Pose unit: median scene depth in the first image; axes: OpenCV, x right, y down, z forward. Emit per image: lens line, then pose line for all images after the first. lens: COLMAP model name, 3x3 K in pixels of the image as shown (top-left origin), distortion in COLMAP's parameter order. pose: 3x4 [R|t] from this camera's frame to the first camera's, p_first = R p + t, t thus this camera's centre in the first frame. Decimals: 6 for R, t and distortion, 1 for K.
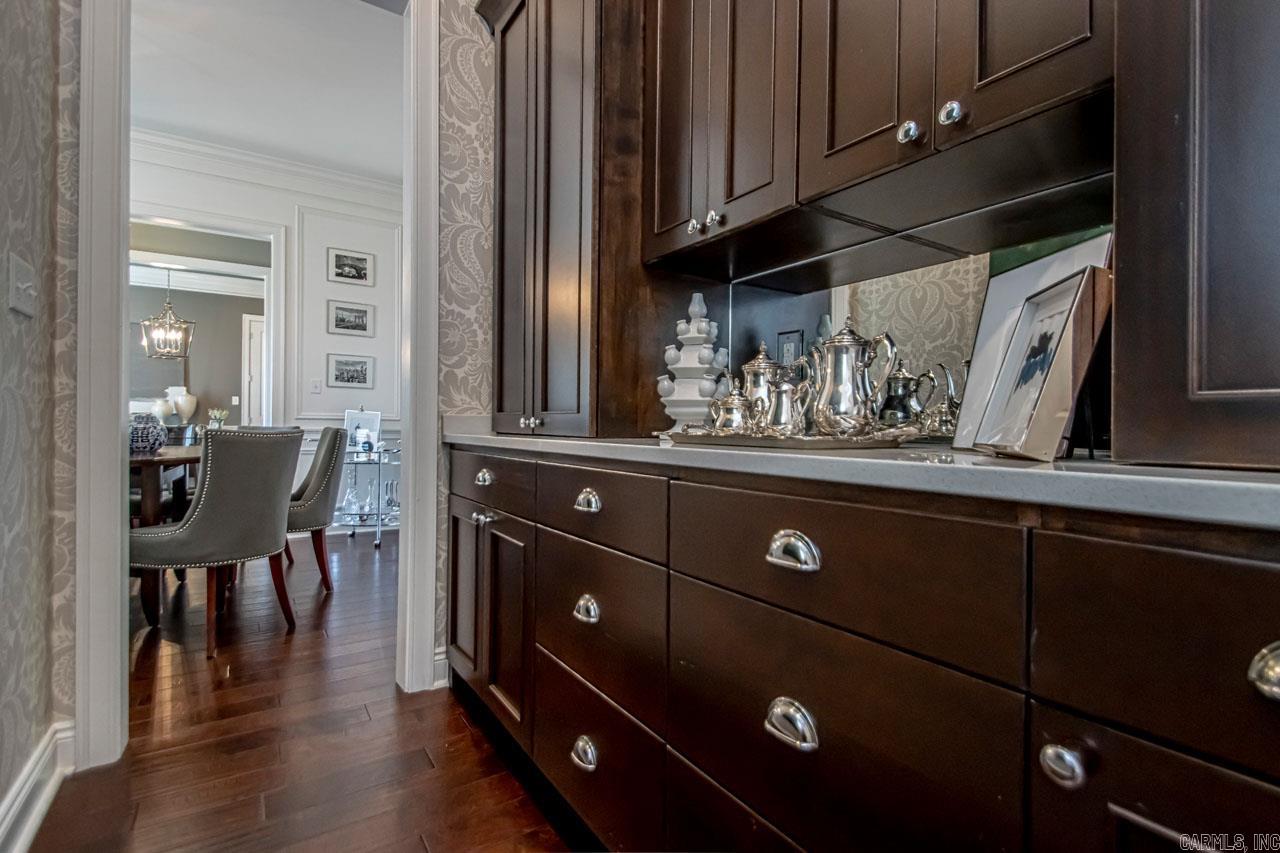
lens RADIAL K [[589.6, 0, 640.0], [0, 589.6, 426.5], [0, 0, 1]] dist [0.030869, -0.014574]
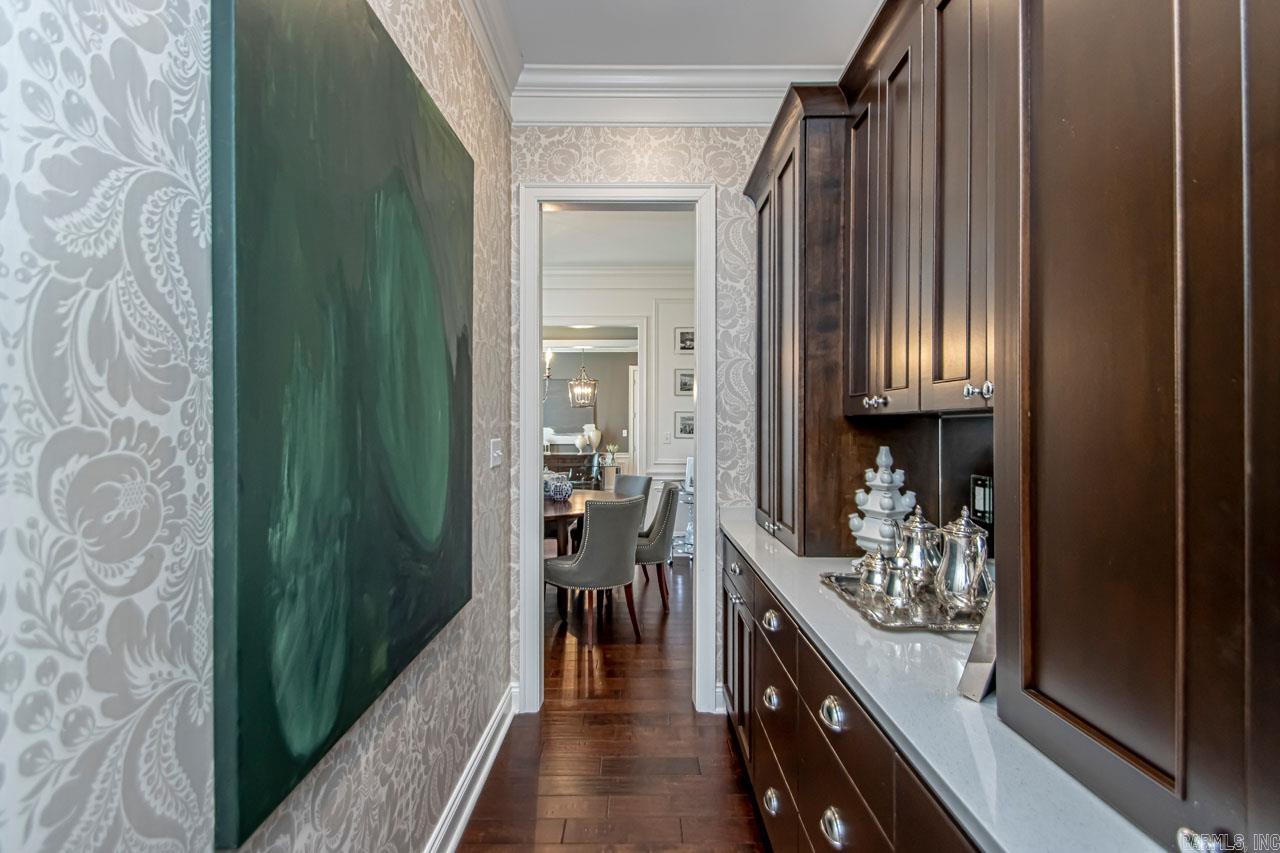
lens RADIAL K [[589.6, 0, 640.0], [0, 589.6, 426.5], [0, 0, 1]] dist [0.030869, -0.014574]
pose [[0.831608, -0.014100, -0.555184, 0.273283], [0.009560, 0.999893, -0.011075, -0.198626], [0.555281, 0.003902, 0.831654, -0.214389]]
